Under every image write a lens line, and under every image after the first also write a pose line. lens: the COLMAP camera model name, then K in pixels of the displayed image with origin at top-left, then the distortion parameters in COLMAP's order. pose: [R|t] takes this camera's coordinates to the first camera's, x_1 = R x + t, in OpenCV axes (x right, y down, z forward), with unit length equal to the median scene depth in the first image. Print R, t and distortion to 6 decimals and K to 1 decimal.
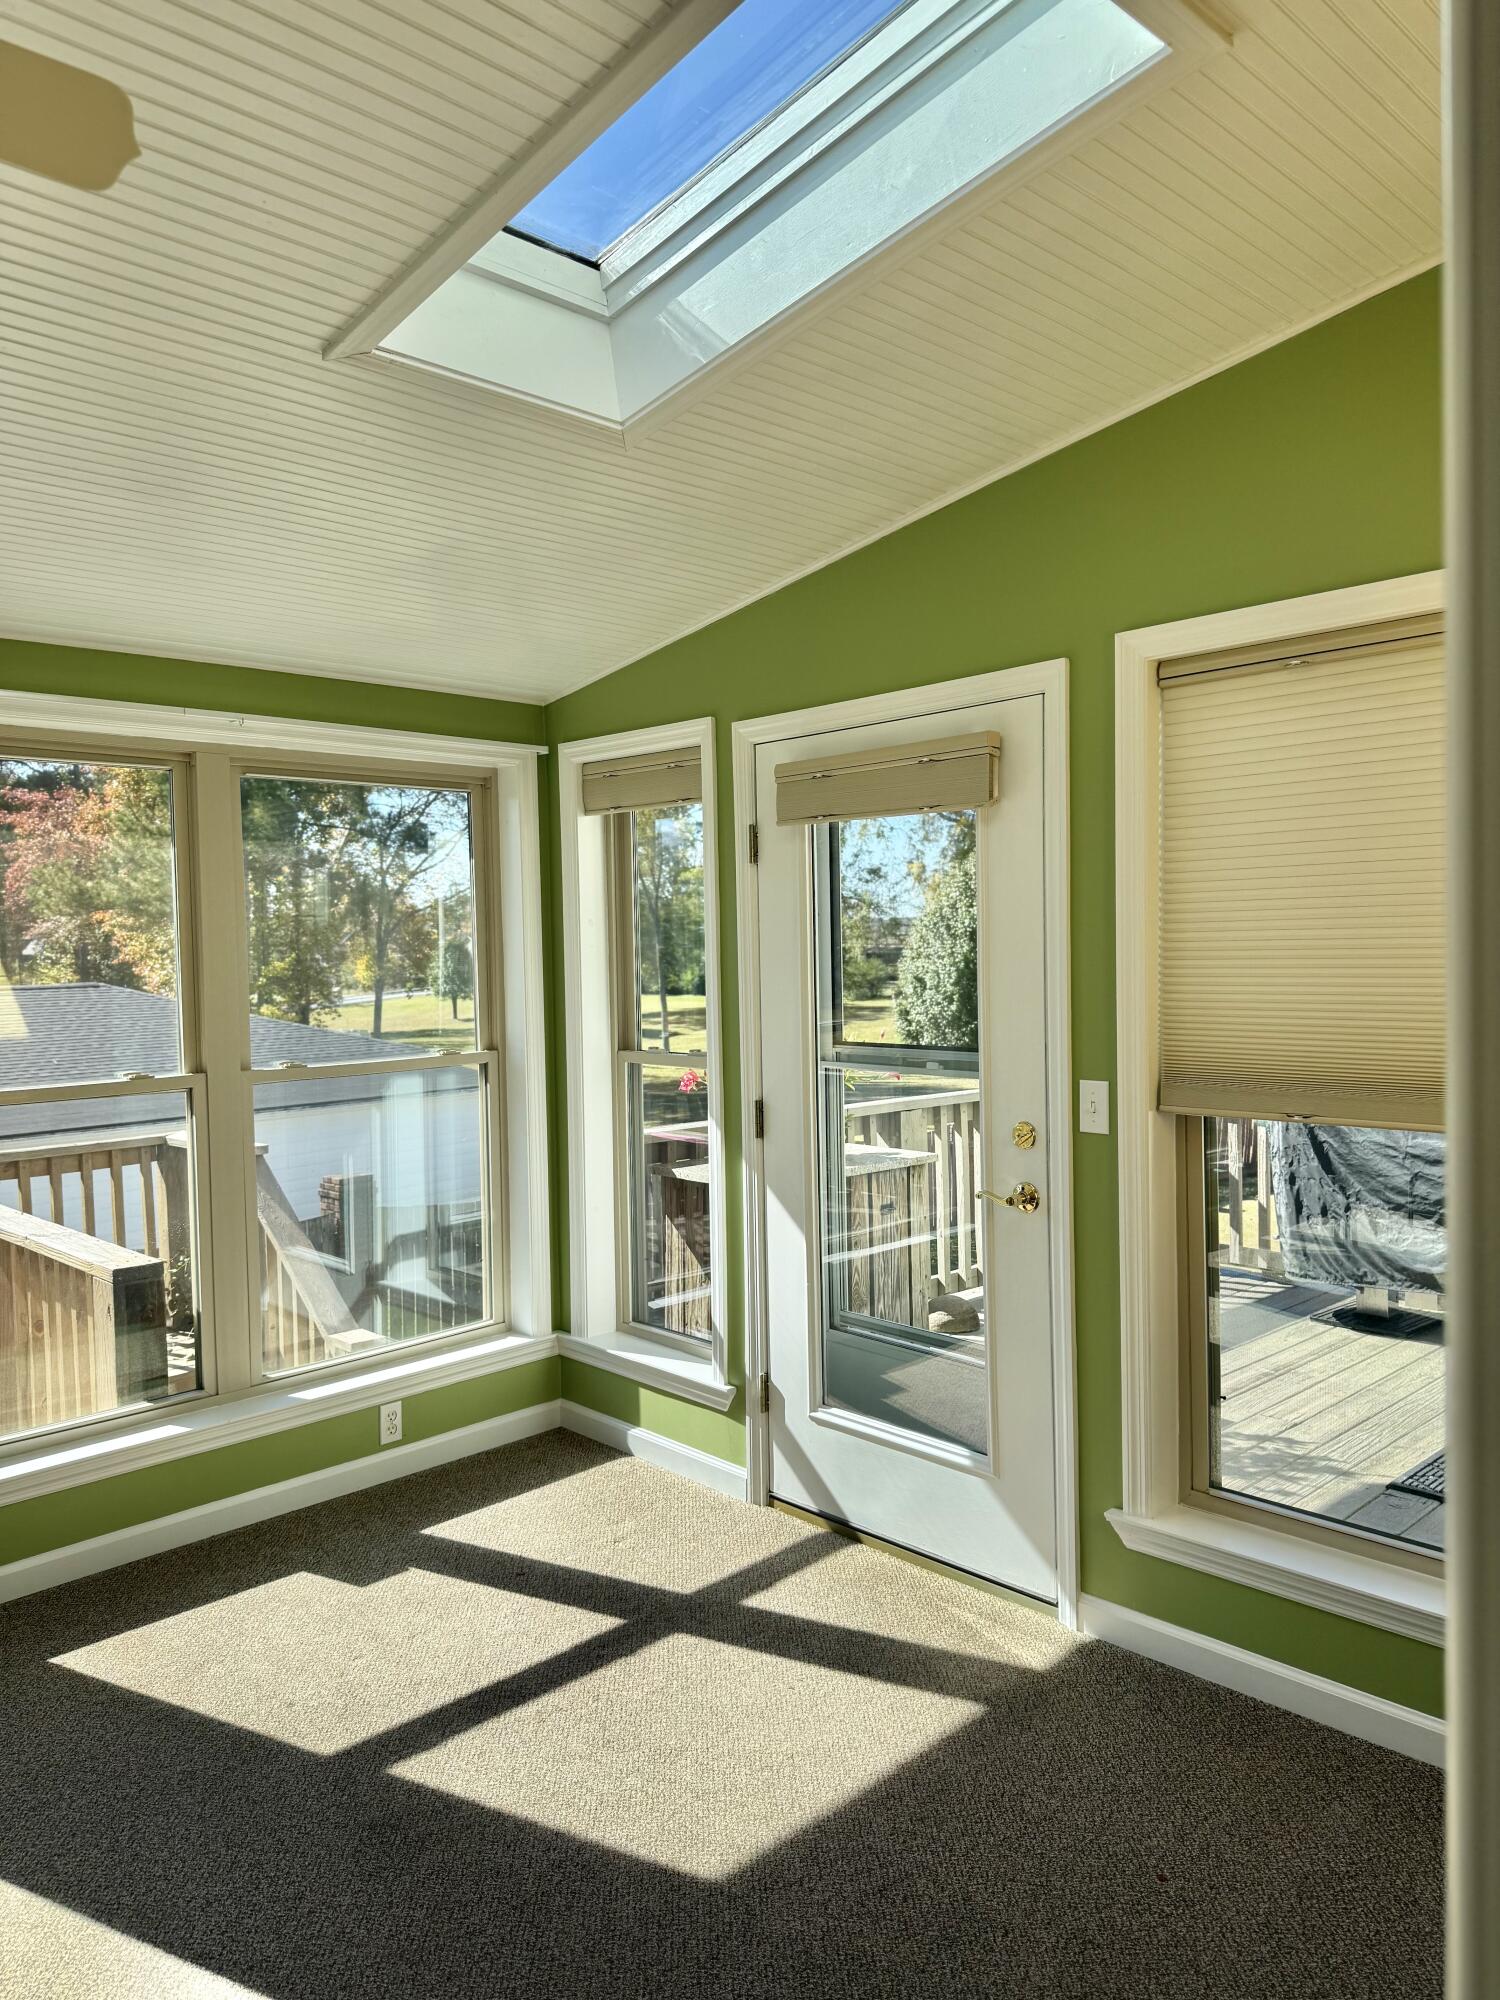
lens RADIAL K [[1407.6, 0, 750.0], [0, 1407.6, 1000.0], [0, 0, 1]] dist [0.150485, -0.307850]
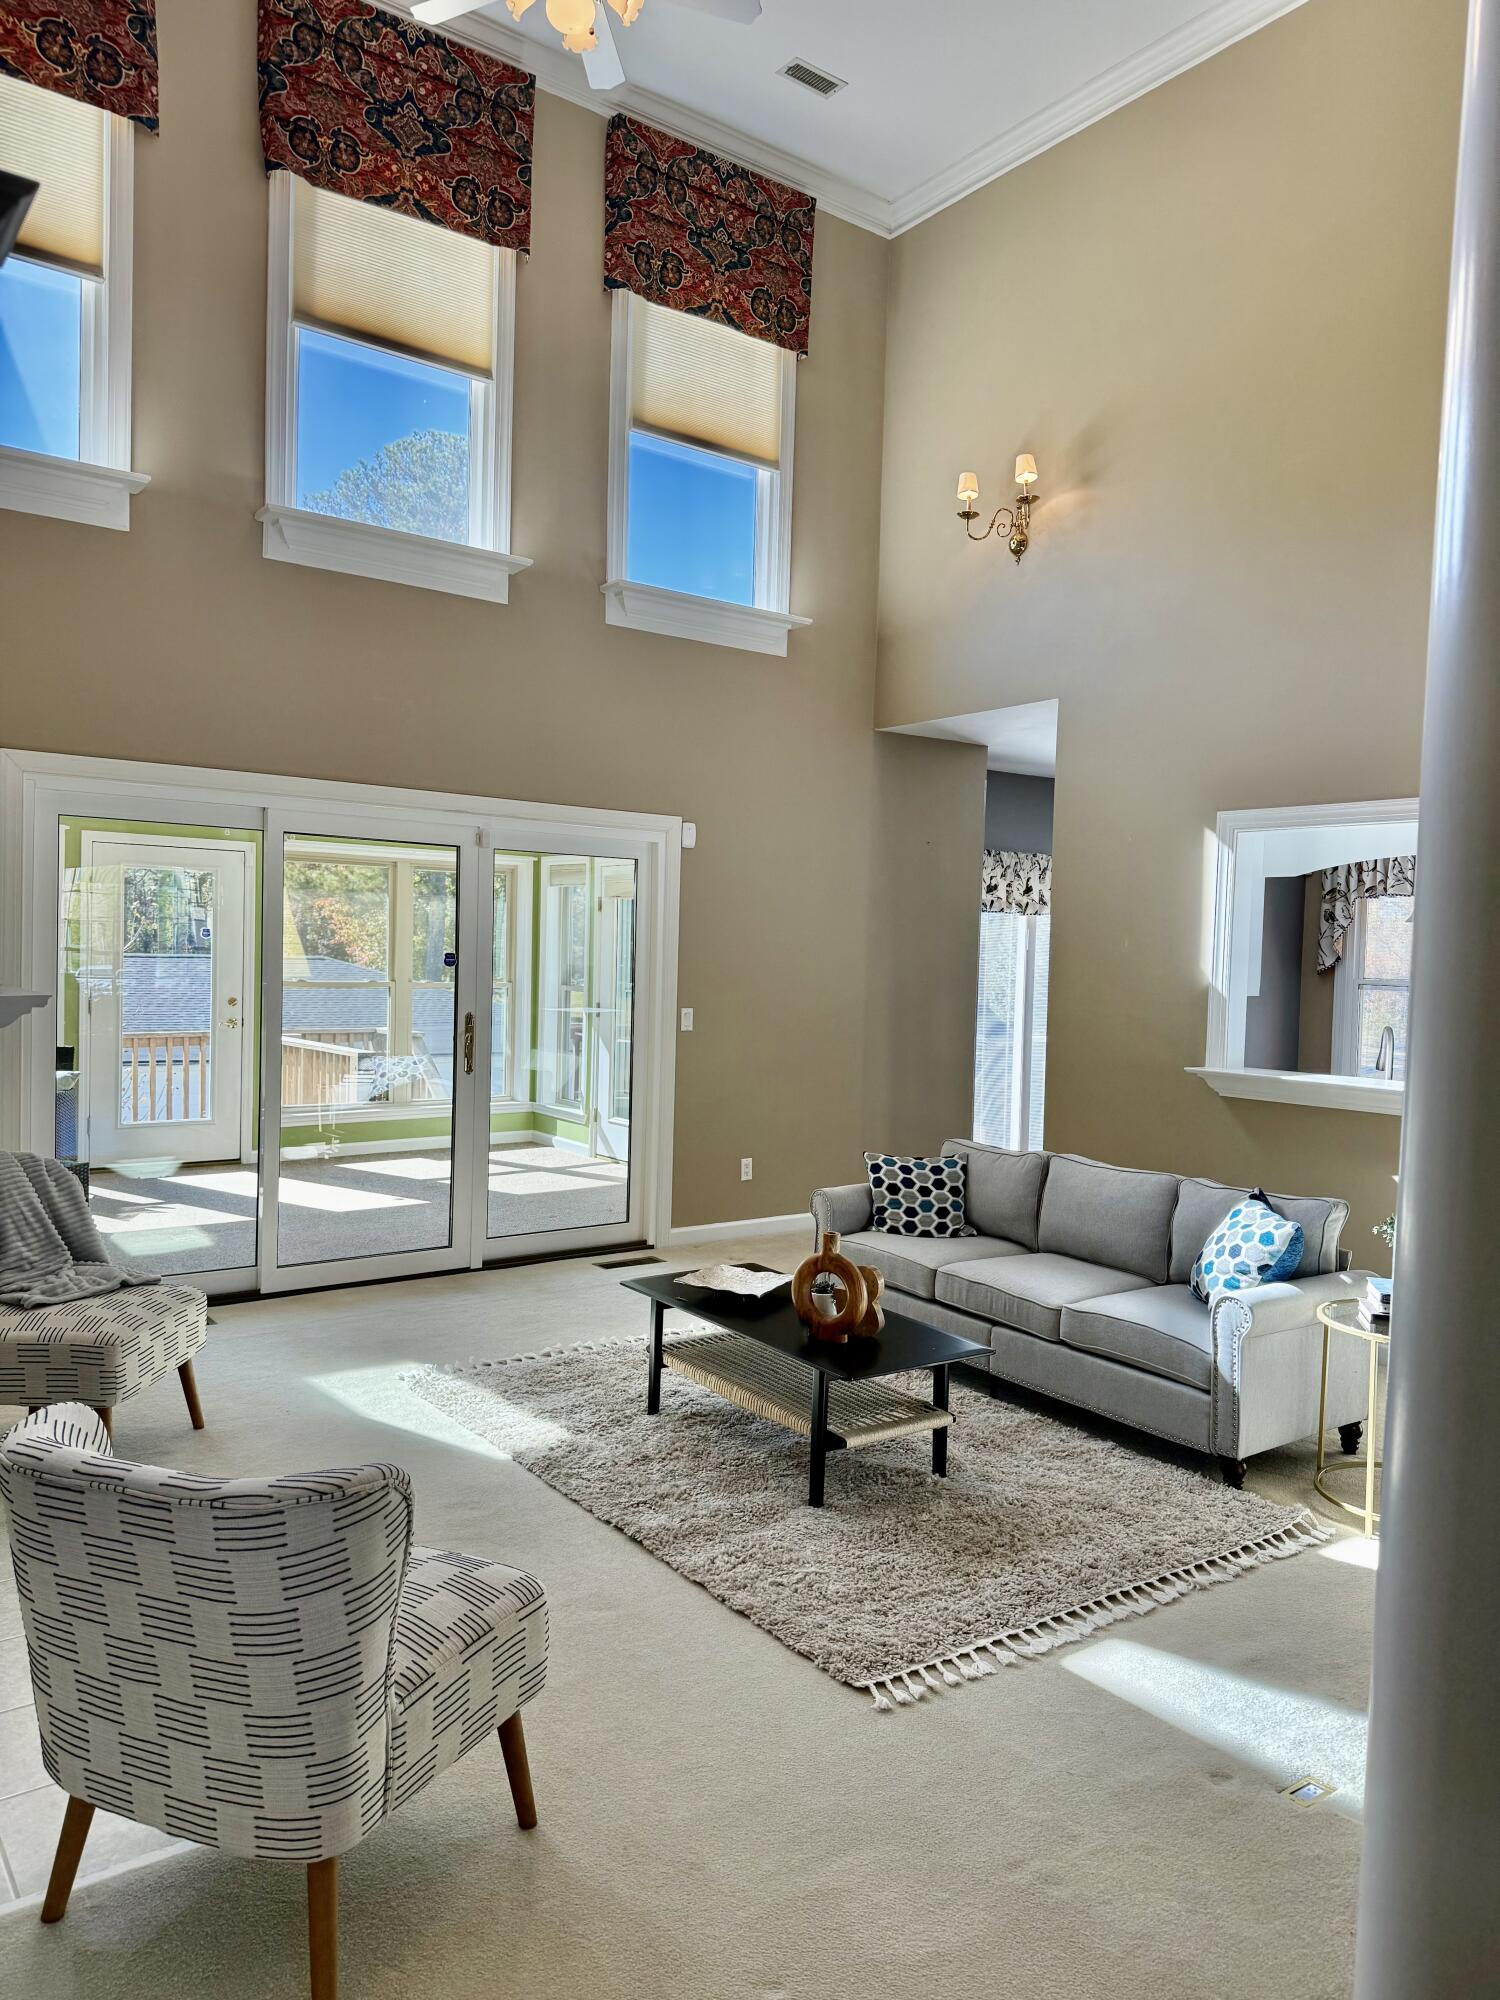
lens RADIAL K [[1370.4, 0, 743.6], [0, 1370.4, 1022.4], [0, 0, 1]] dist [0.198591, -0.373839]
pose [[0.990587, 0.059138, -0.123448, 0.518144], [-0.057805, 0.998225, 0.014362, 0.048646], [0.124078, -0.007091, 0.992247, -1.310526]]
